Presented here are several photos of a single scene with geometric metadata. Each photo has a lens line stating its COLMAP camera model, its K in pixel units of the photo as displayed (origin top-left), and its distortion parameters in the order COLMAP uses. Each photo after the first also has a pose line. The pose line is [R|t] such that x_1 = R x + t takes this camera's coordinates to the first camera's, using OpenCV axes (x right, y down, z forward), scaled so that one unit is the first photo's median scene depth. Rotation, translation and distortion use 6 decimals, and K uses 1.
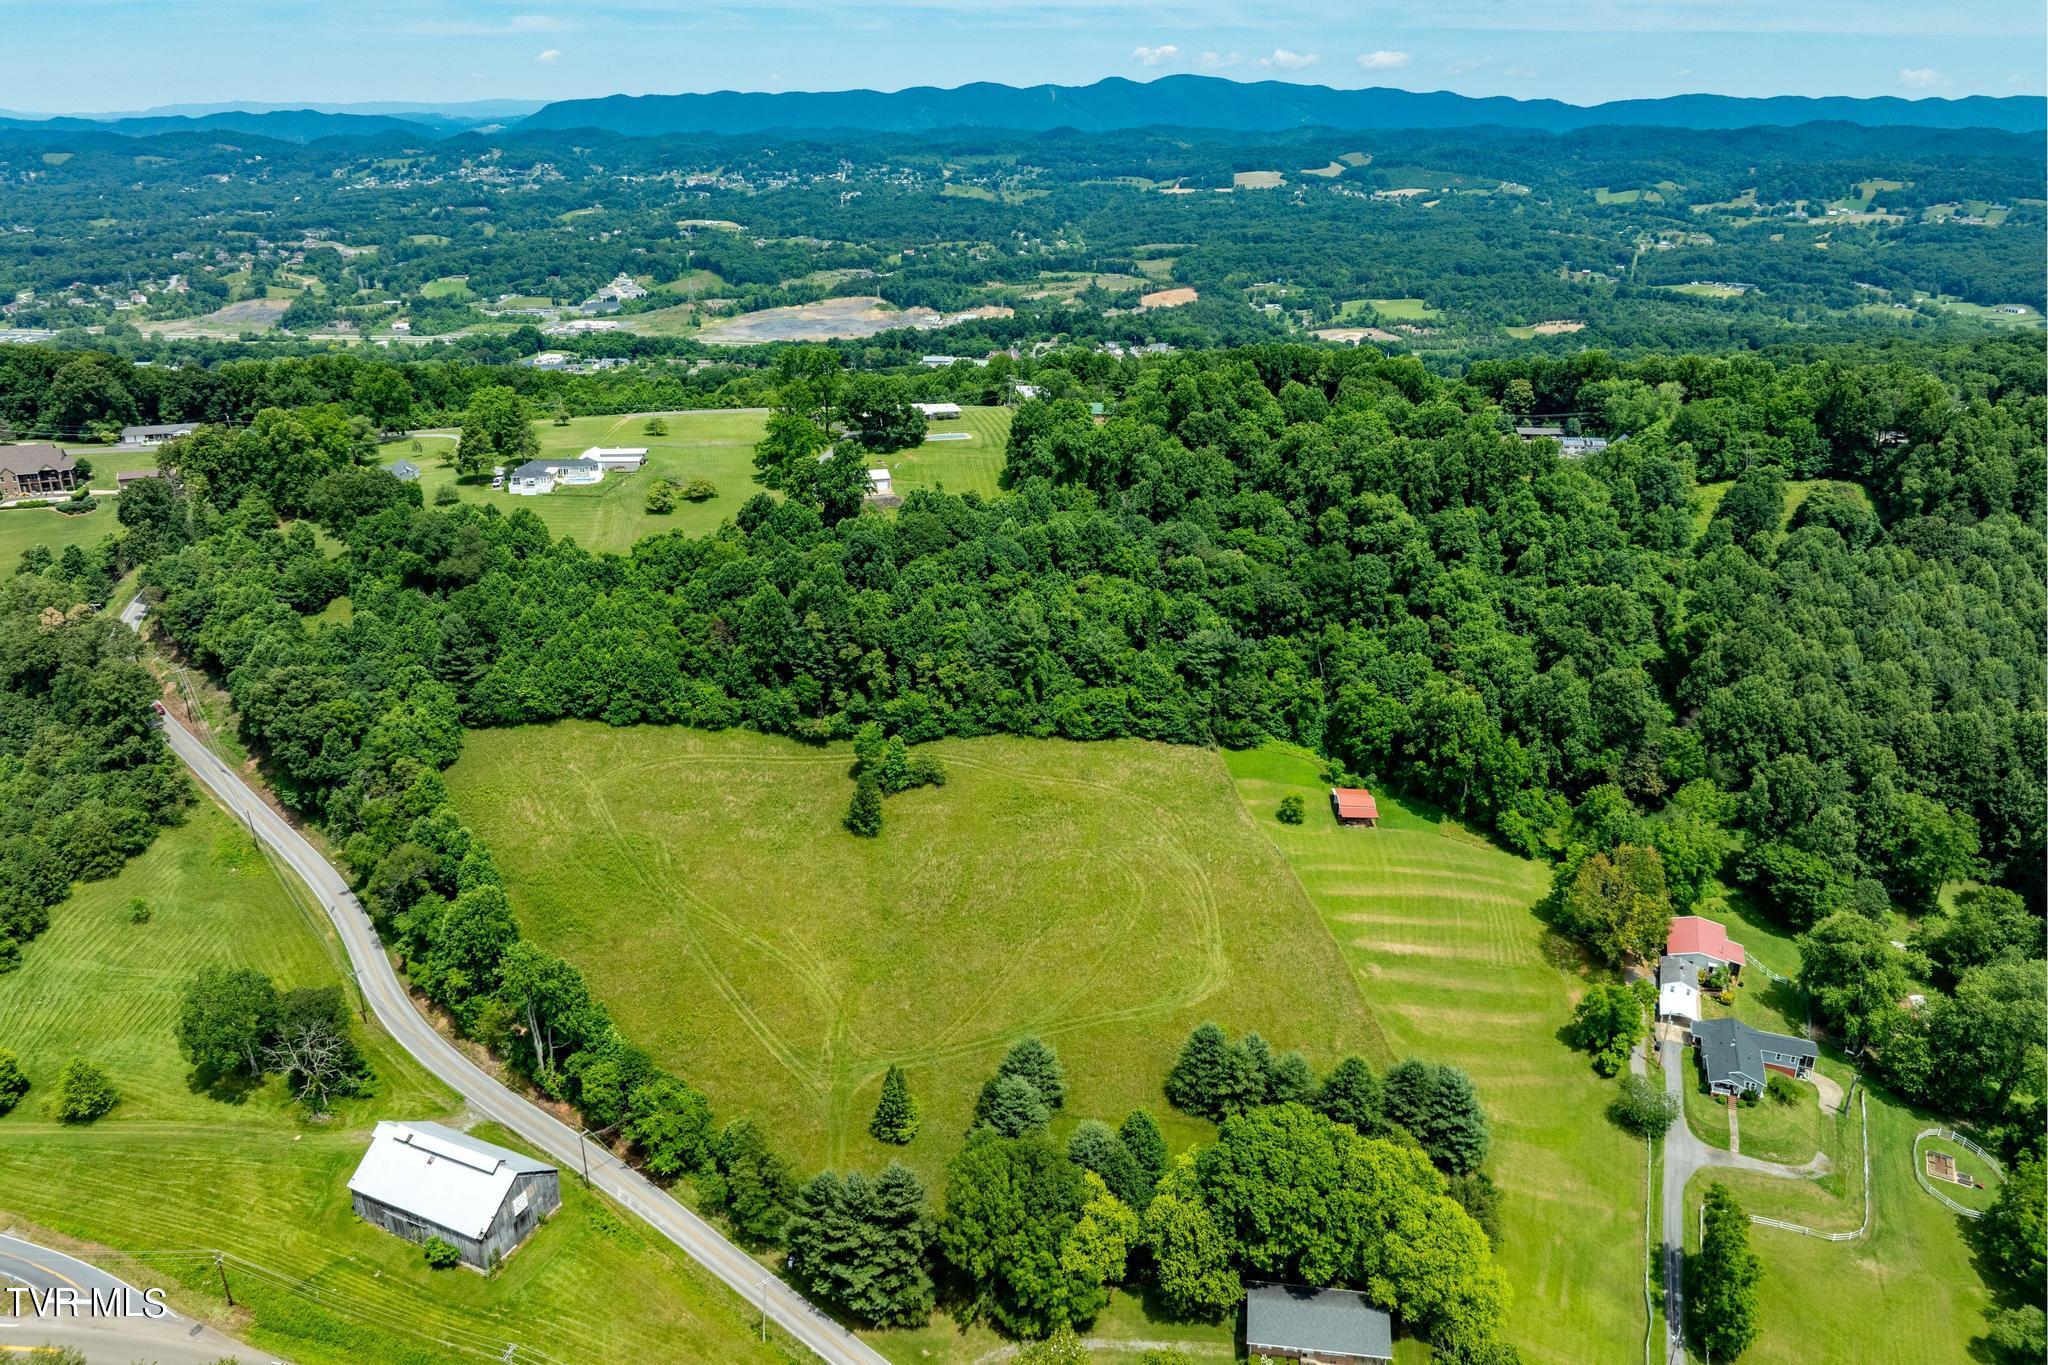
lens RADIAL K [[1494.4, 0, 1024.0], [0, 1494.4, 682.5], [0, 0, 1]] dist [-0.035933, 0.000160]
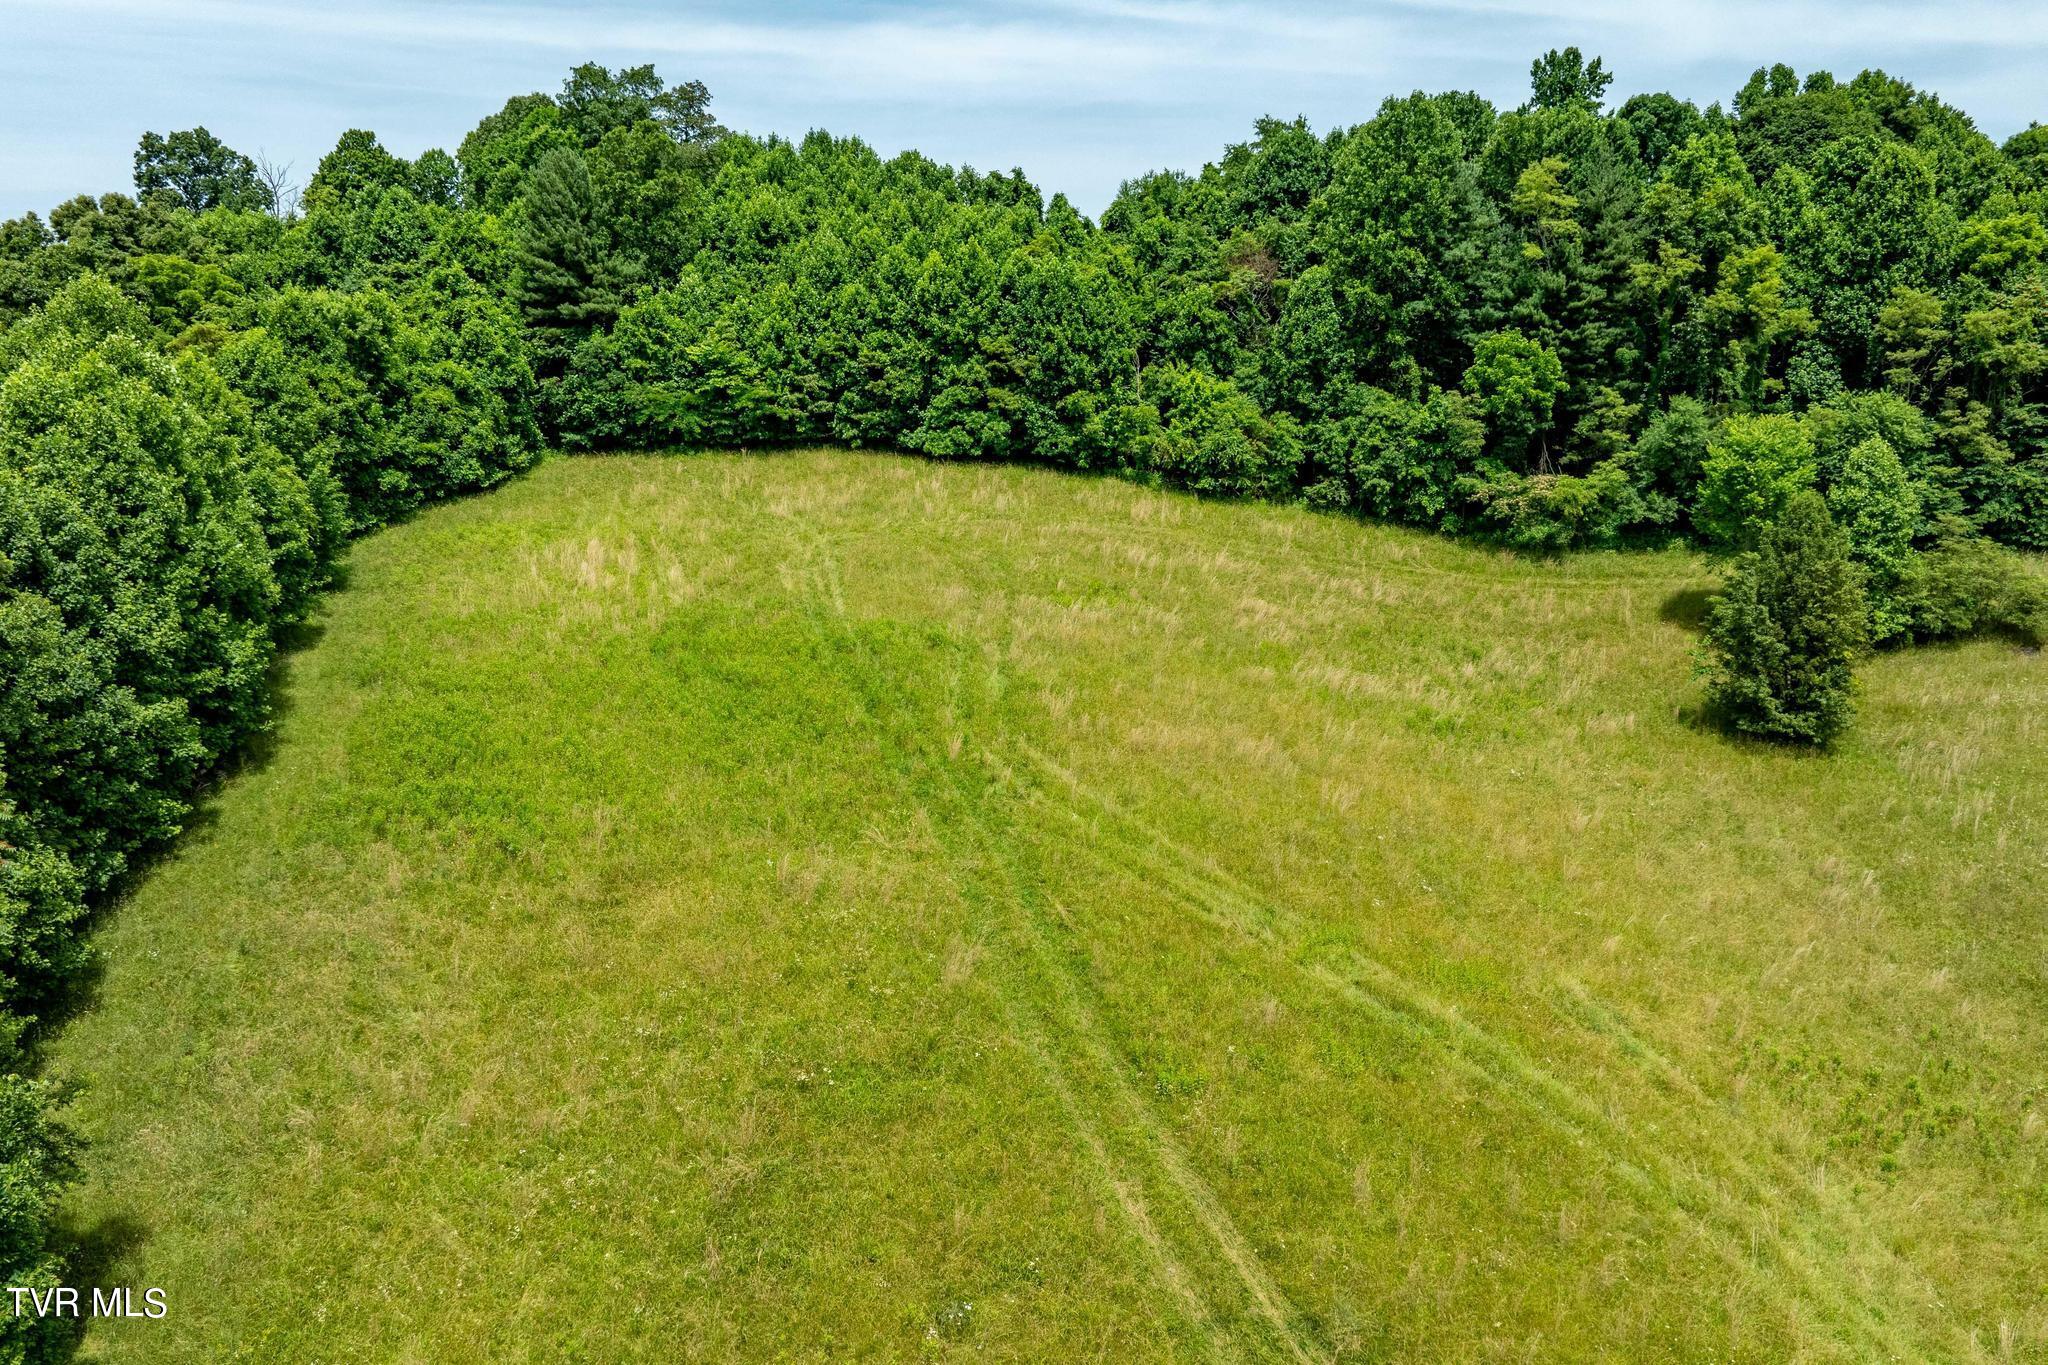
lens RADIAL K [[1549.6, 0, 1046.6], [0, 1549.6, 736.4], [0, 0, 1]] dist [-0.040659, 0.004386]
pose [[0.951393, 0.064204, -0.301212, -0.138251], [-0.119733, 0.978199, -0.169677, 0.149711], [0.283751, 0.197494, 0.938340, 0.685963]]
